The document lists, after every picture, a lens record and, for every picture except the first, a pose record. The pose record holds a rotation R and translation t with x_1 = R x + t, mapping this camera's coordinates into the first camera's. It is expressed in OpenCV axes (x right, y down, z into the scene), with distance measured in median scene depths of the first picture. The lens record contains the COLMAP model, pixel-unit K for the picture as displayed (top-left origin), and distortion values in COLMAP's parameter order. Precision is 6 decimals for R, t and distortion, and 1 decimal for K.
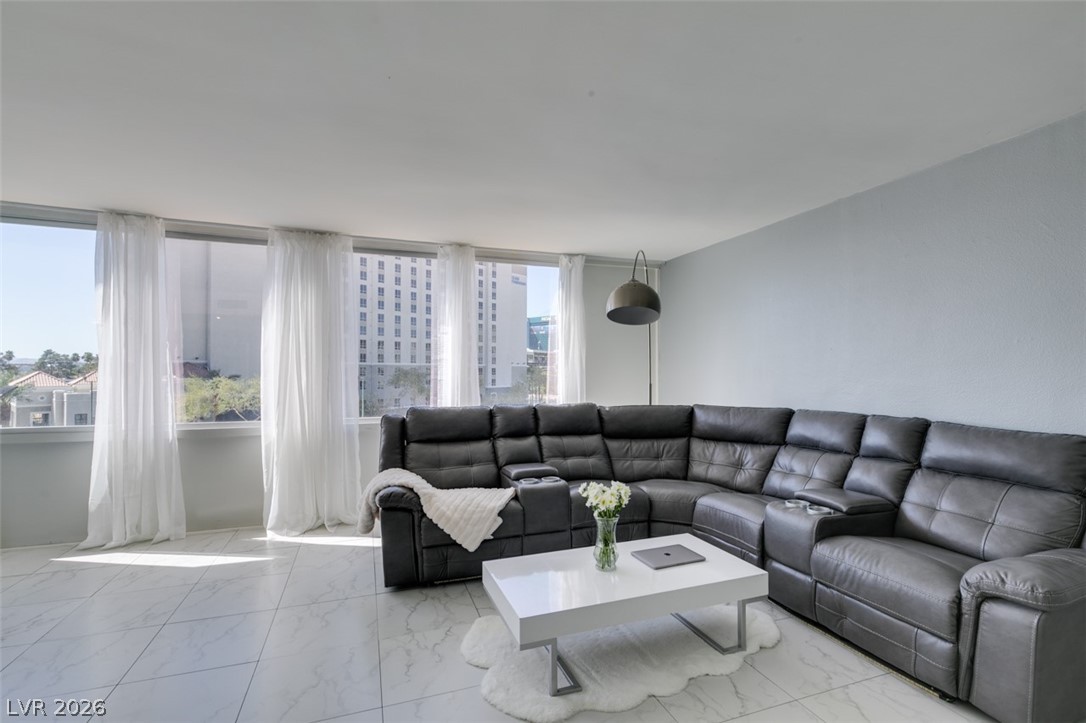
lens RADIAL K [[493.7, 0, 541.4], [0, 493.7, 365.7], [0, 0, 1]] dist [0.004583, -0.000067]
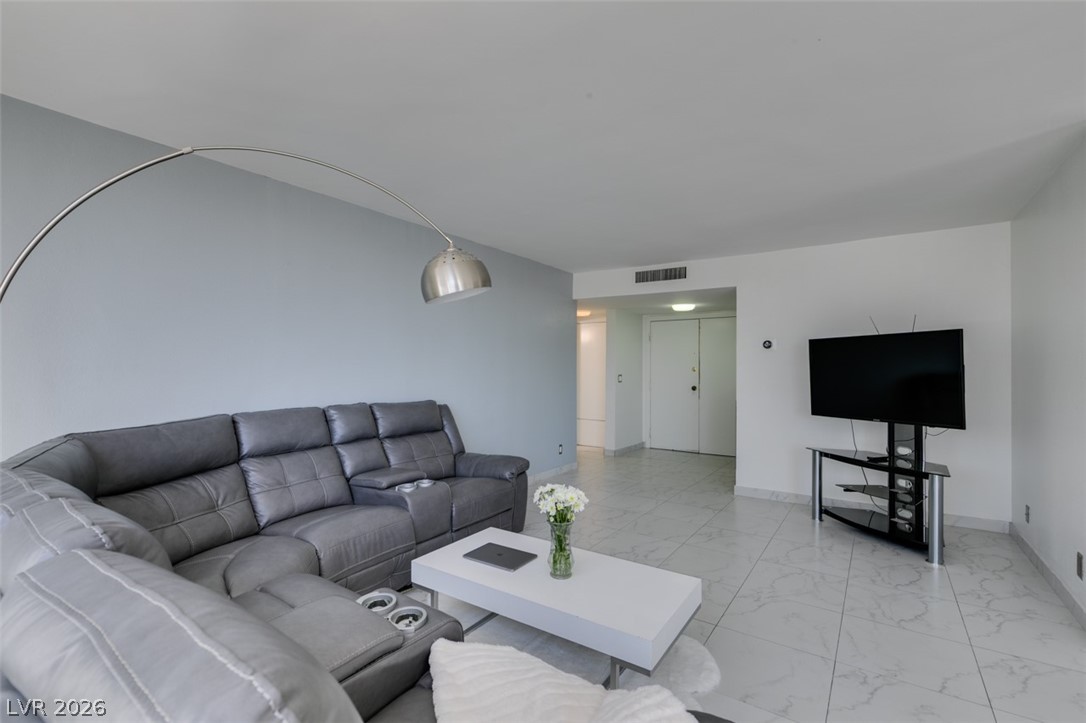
lens RADIAL K [[490.0, 0, 542.5], [0, 490.0, 364.8], [0, 0, 1]] dist [0.004250, -0.000123]
pose [[-0.583584, -0.000965, 0.812052, -0.397373], [-0.011969, 0.999901, -0.007413, 0.009196], [-0.811964, -0.014045, -0.583538, 1.032263]]
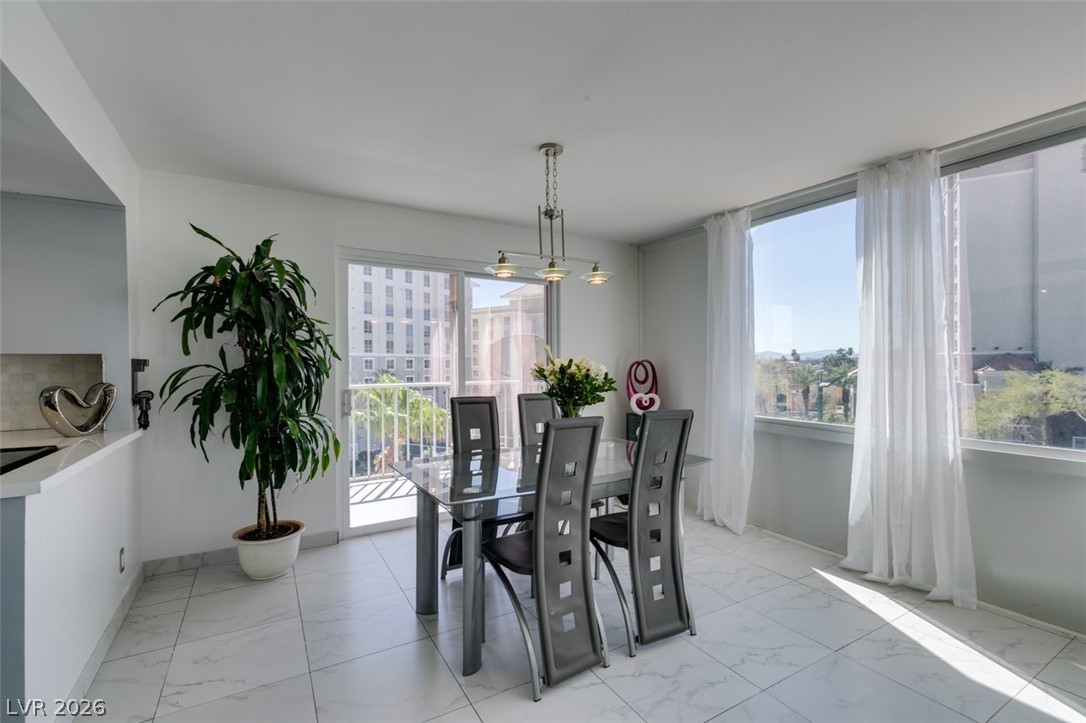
lens RADIAL K [[483.6, 0, 542.0], [0, 483.6, 365.2], [0, 0, 1]] dist [0.004096, -0.000314]
pose [[0.182449, 0.000082, -0.983215, -0.187618], [0.014240, 0.999895, 0.002726, 0.004518], [0.983112, -0.014498, 0.182429, 0.321199]]
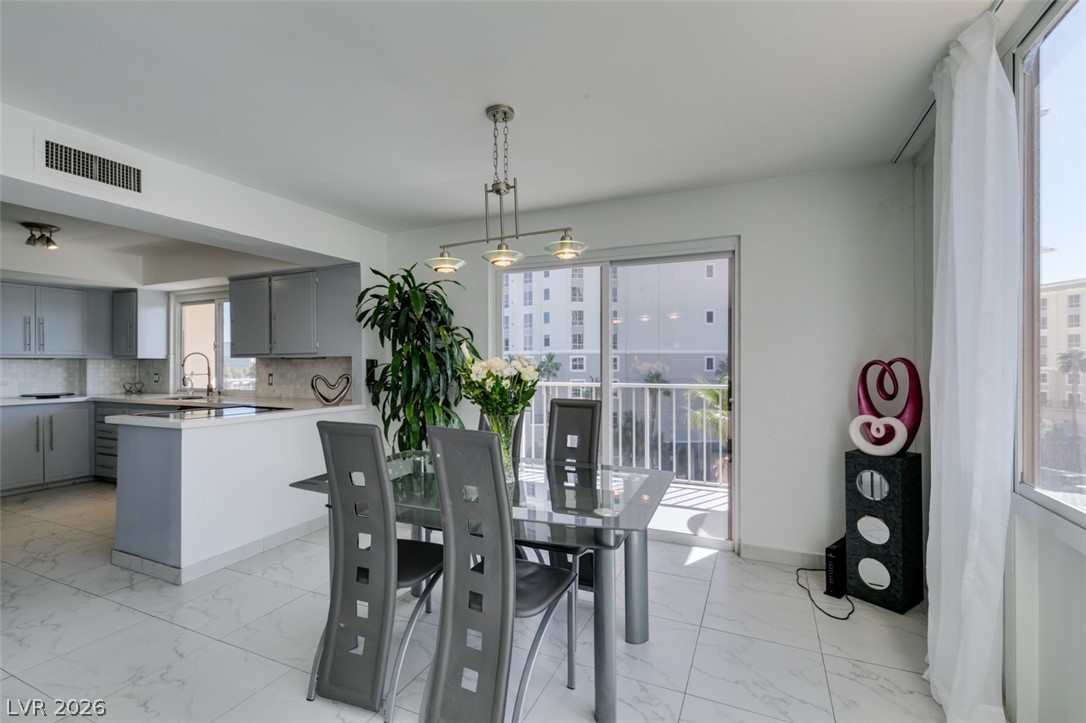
lens RADIAL K [[483.7, 0, 541.6], [0, 483.7, 362.0], [0, 0, 1]] dist [0.001101, 0.000641]
pose [[-0.697385, -0.005131, -0.716678, -0.492660], [0.005073, 0.999914, -0.012095, 0.010295], [0.716678, -0.012071, -0.697299, 0.937753]]
